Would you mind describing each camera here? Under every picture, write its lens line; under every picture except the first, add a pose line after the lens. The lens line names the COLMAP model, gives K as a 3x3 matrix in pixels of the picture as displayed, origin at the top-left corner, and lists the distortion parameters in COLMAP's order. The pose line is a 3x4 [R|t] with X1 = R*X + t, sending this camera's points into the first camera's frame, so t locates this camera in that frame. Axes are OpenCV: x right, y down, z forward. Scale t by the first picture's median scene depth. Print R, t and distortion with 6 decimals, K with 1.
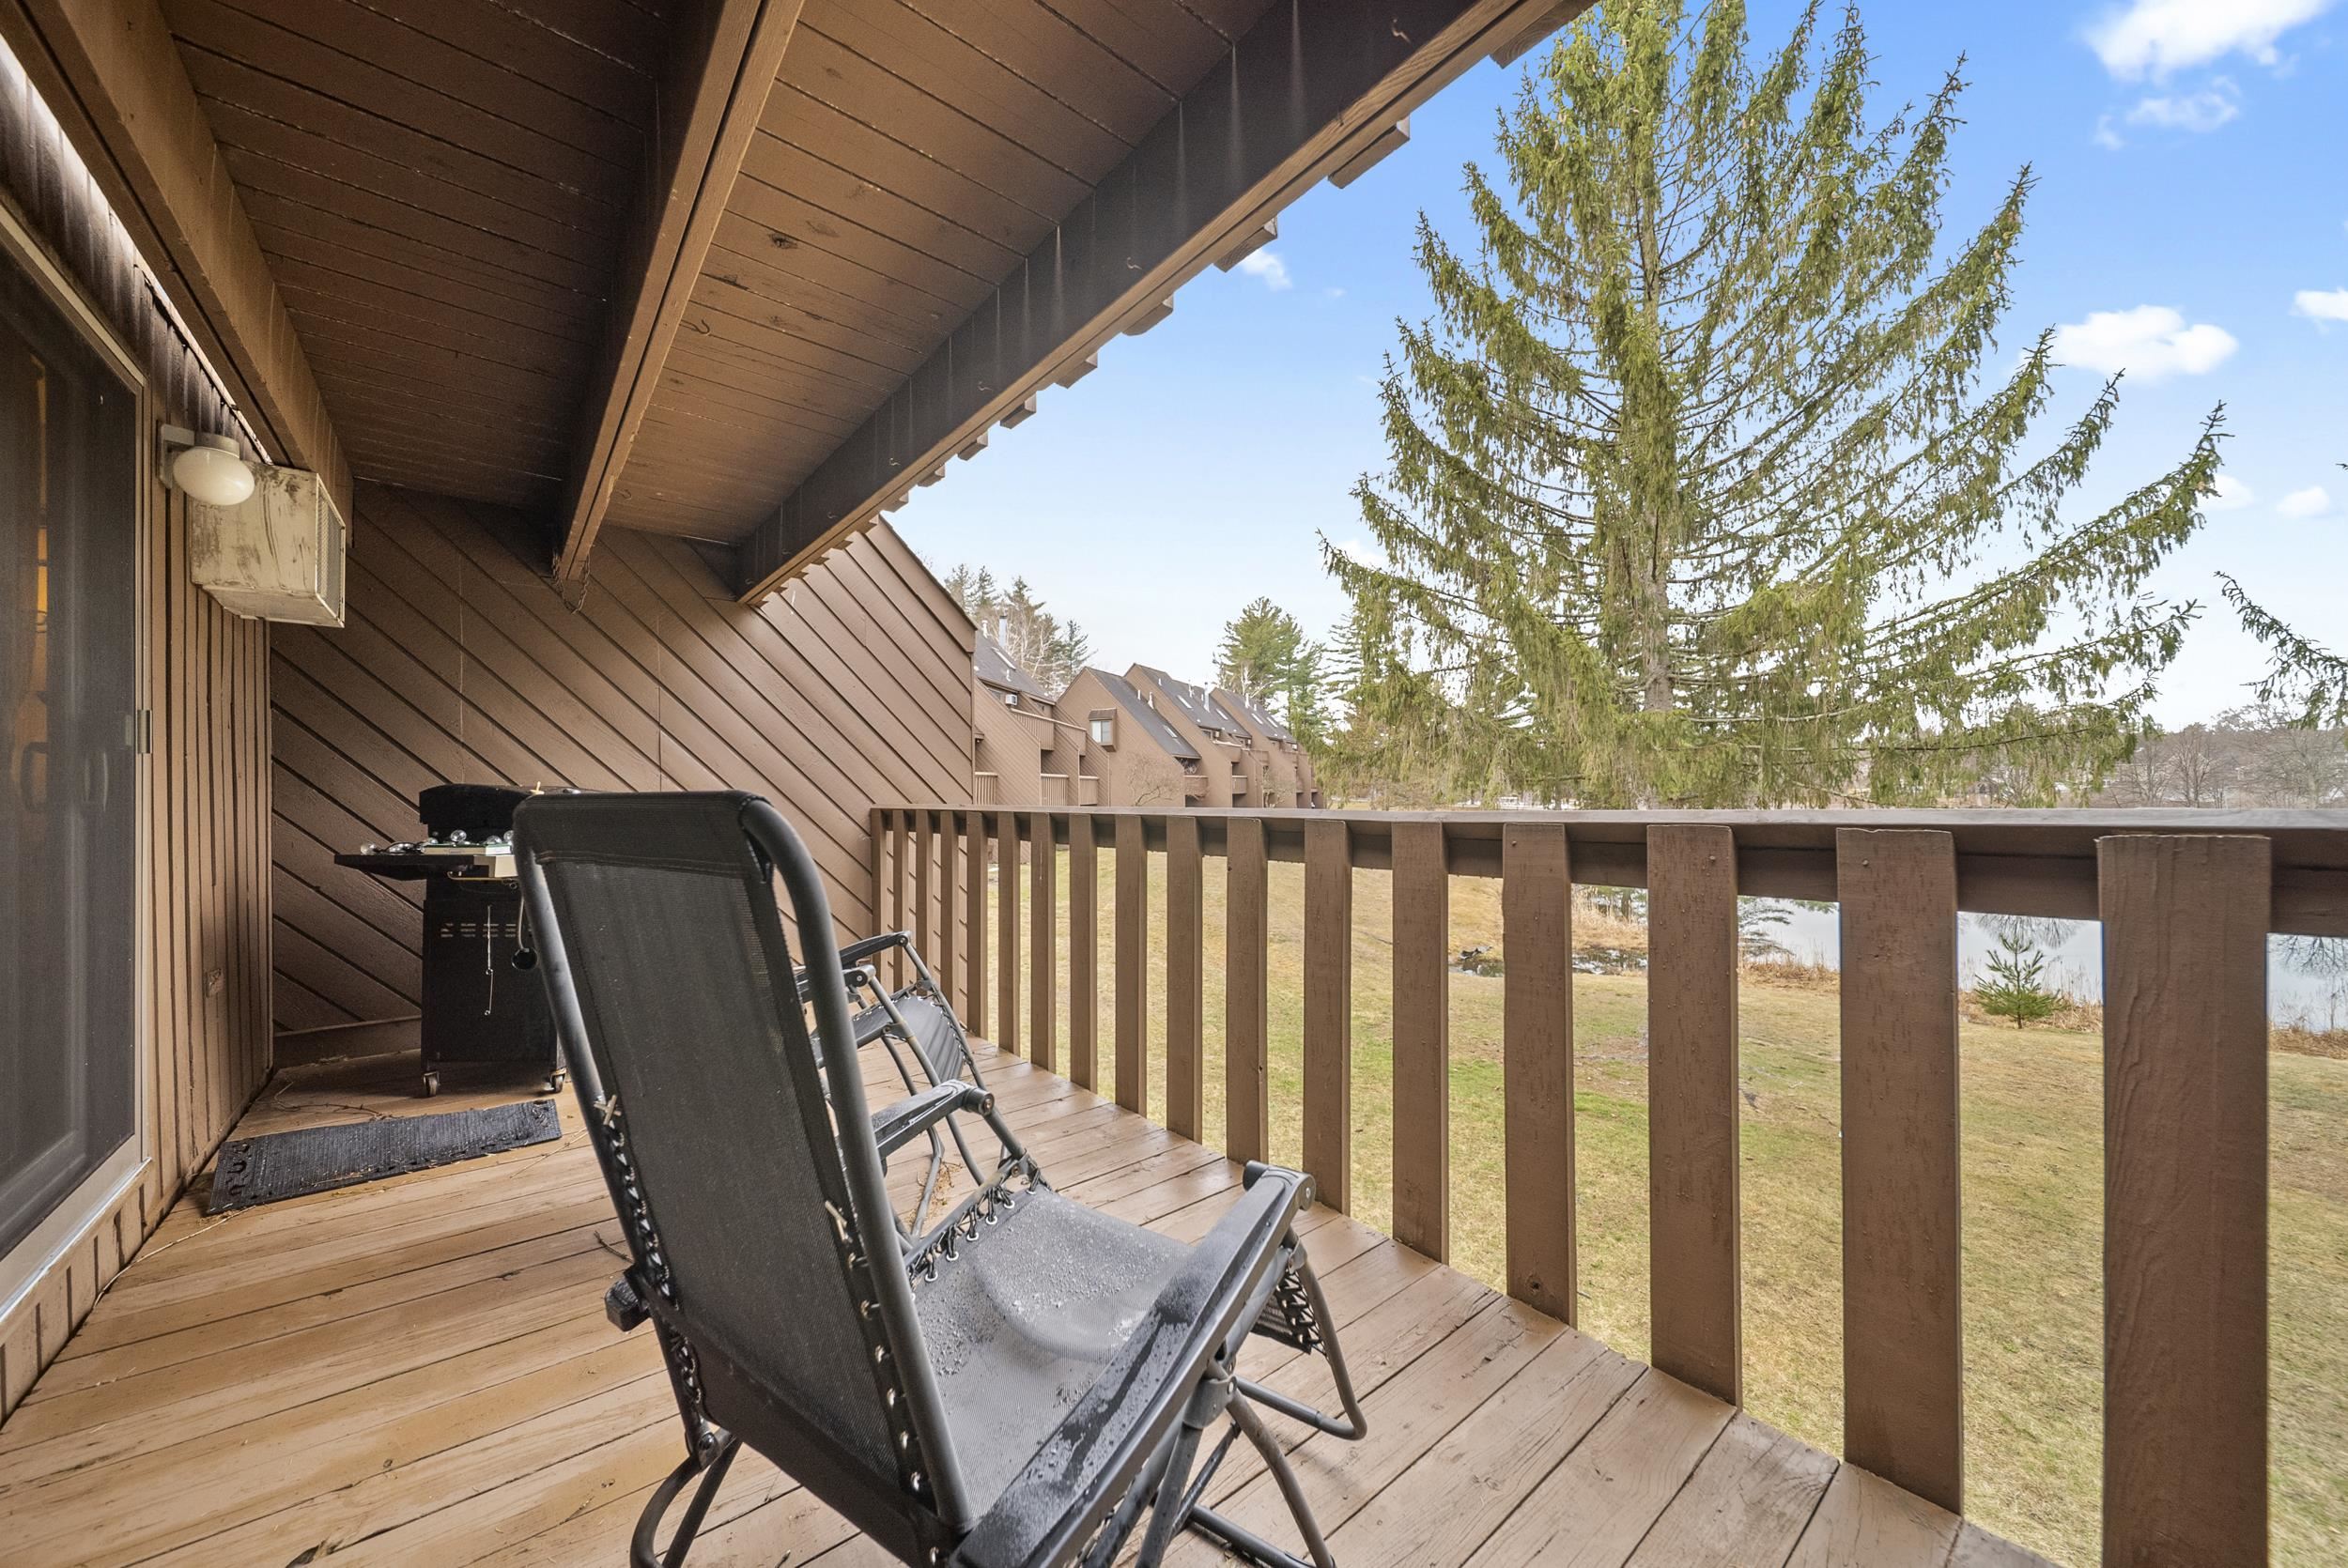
lens RADIAL K [[842.1, 0, 1174.0], [0, 842.1, 784.0], [0, 0, 1]] dist [-0.002674, -0.000579]
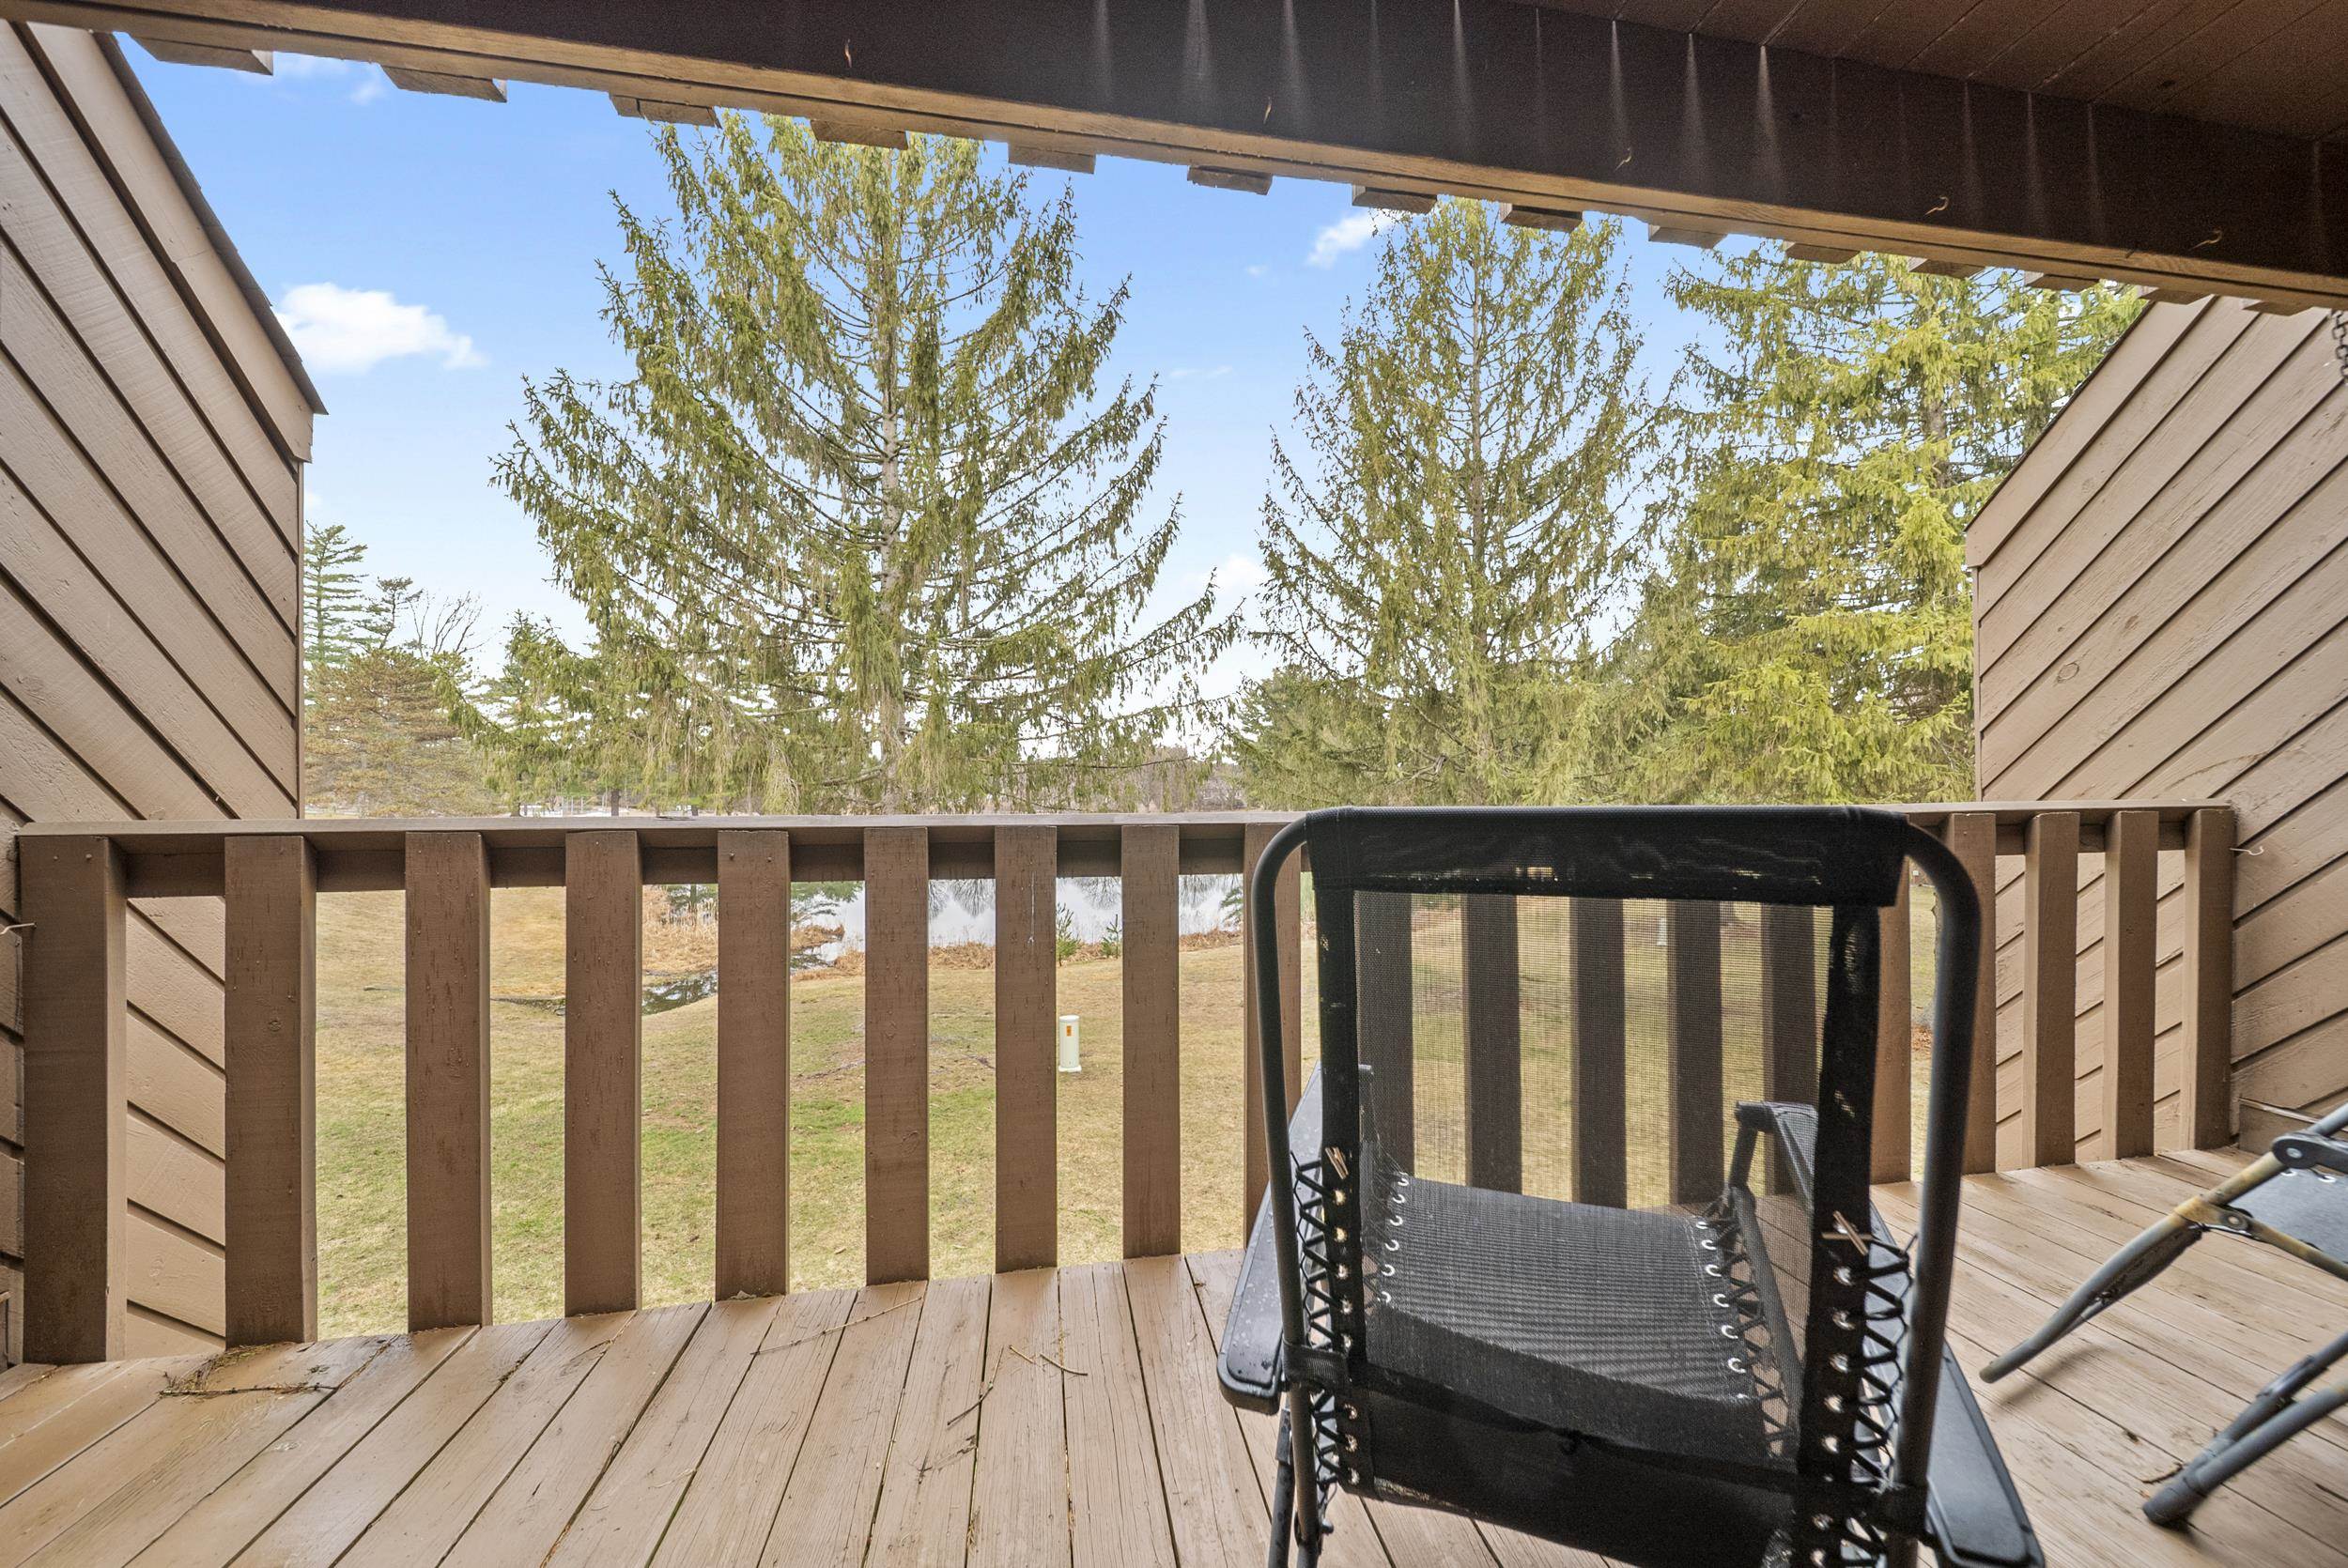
lens RADIAL K [[842.1, 0, 1174.0], [0, 842.1, 784.0], [0, 0, 1]] dist [-0.002674, -0.000579]
pose [[0.498473, 0.016781, 0.866743, -0.246775], [-0.016022, 0.999820, -0.010142, 0.000265], [-0.866757, -0.008831, 0.498652, 0.197856]]
